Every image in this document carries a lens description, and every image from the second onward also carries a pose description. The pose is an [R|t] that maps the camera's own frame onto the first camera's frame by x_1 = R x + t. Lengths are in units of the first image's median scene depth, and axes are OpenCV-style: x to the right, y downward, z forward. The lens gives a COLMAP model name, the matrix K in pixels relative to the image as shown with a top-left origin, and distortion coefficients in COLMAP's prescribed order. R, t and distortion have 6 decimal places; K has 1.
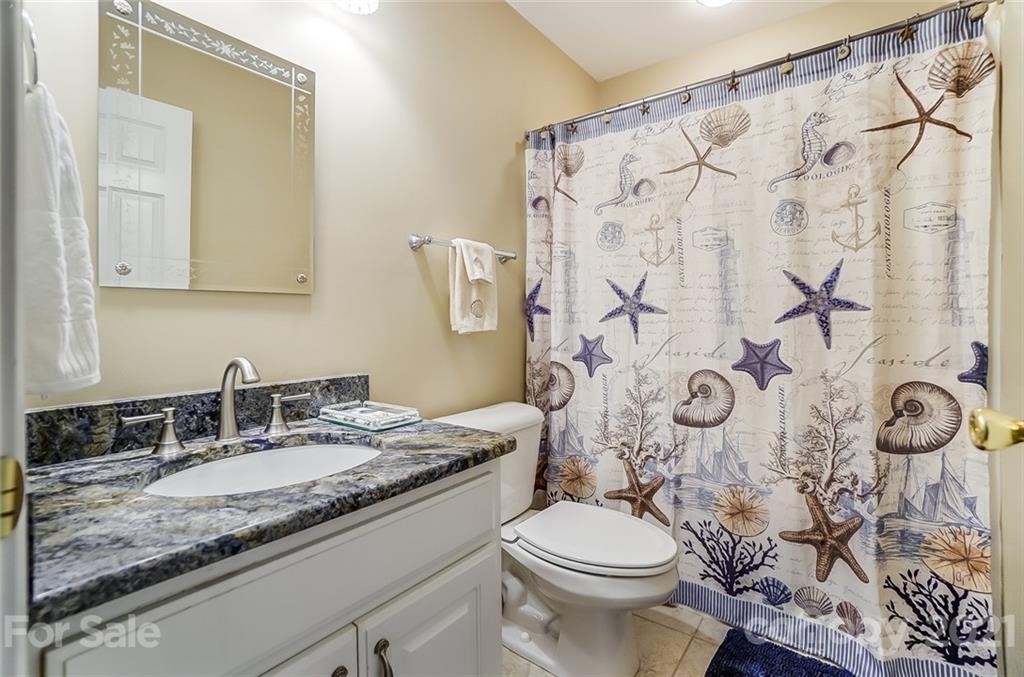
lens RADIAL K [[449.3, 0, 517.4], [0, 449.3, 333.4], [0, 0, 1]] dist [-0.052519, 0.012899]
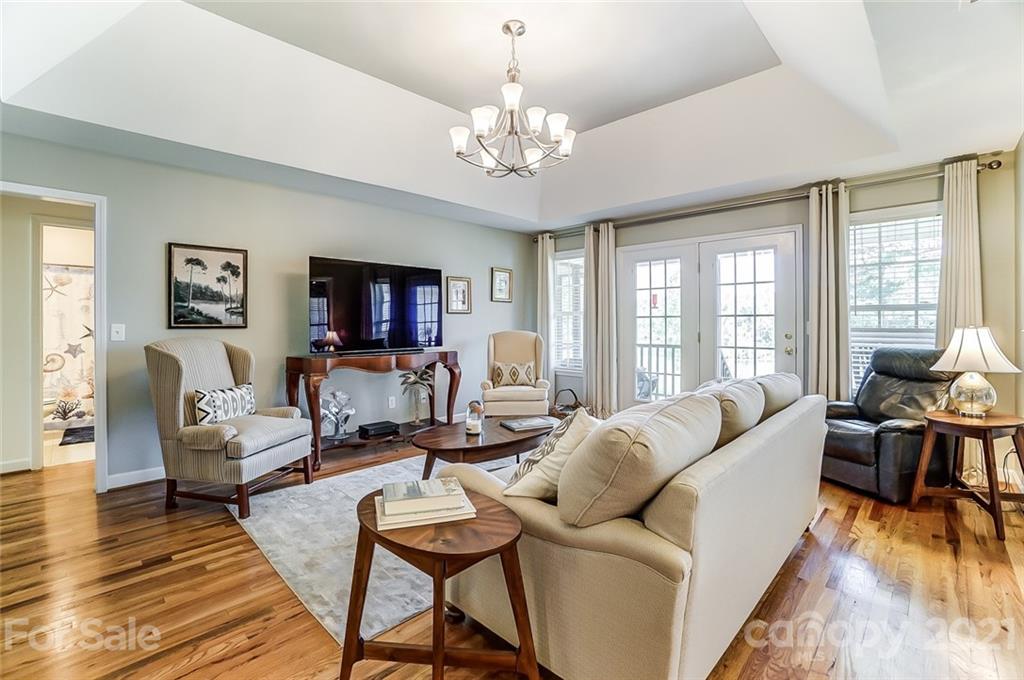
lens RADIAL K [[449.3, 0, 512.7], [0, 449.3, 327.2], [0, 0, 1]] dist [-0.052519, 0.012899]
pose [[0.120196, 0.011347, 0.992685, -2.383674], [0.004565, 0.999918, -0.011982, -0.059489], [-0.992740, 0.005971, 0.120134, -2.811445]]
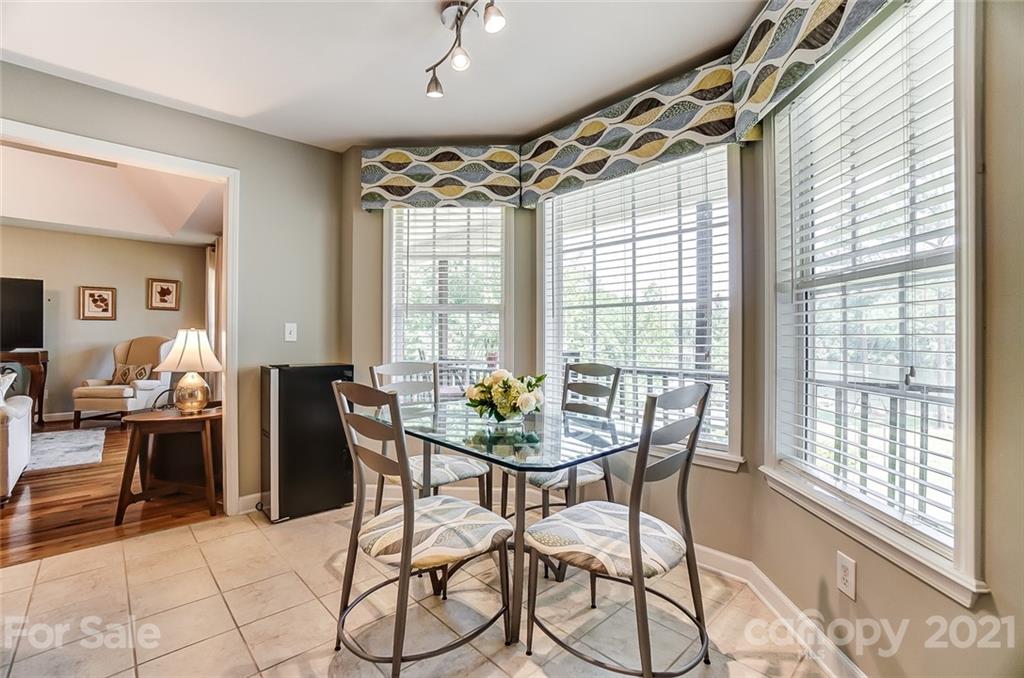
lens RADIAL K [[449.3, 0, 520.2], [0, 449.3, 336.5], [0, 0, 1]] dist [-0.052519, 0.012899]
pose [[0.169179, 0.019956, 0.985383, -2.055342], [-0.004836, 0.999800, -0.019417, -0.009237], [-0.985573, -0.001481, 0.169242, -6.290092]]
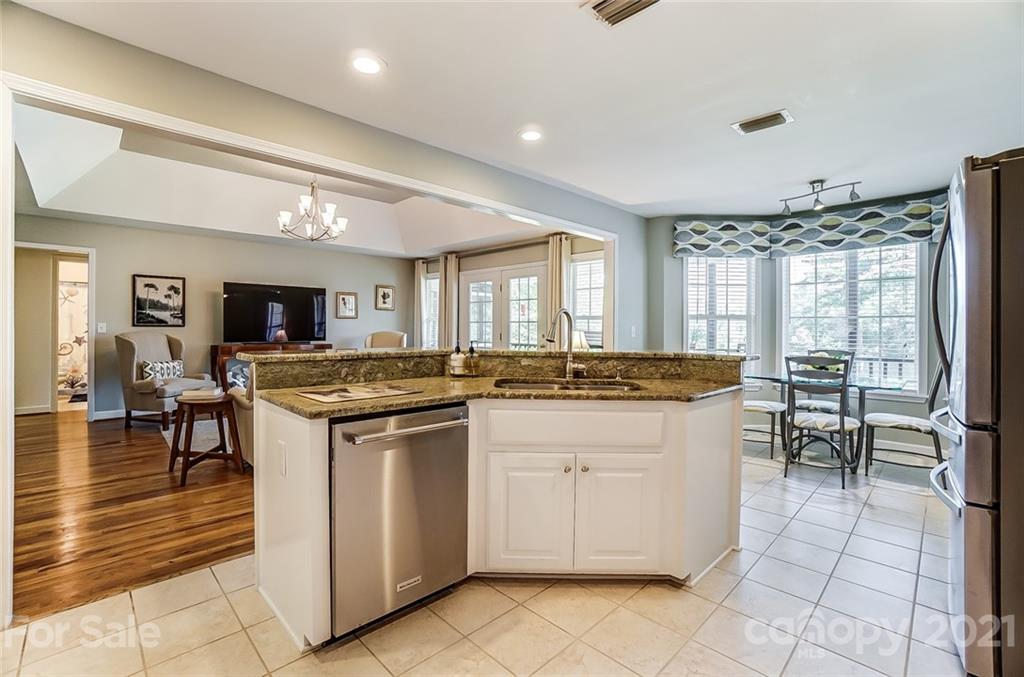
lens RADIAL K [[449.3, 0, 516.2], [0, 449.3, 331.1], [0, 0, 1]] dist [-0.052519, 0.012899]
pose [[0.133472, 0.011130, 0.990990, -3.620511], [-0.006564, 0.999925, -0.010347, -0.027842], [-0.991031, -0.005123, 0.133535, -4.542862]]
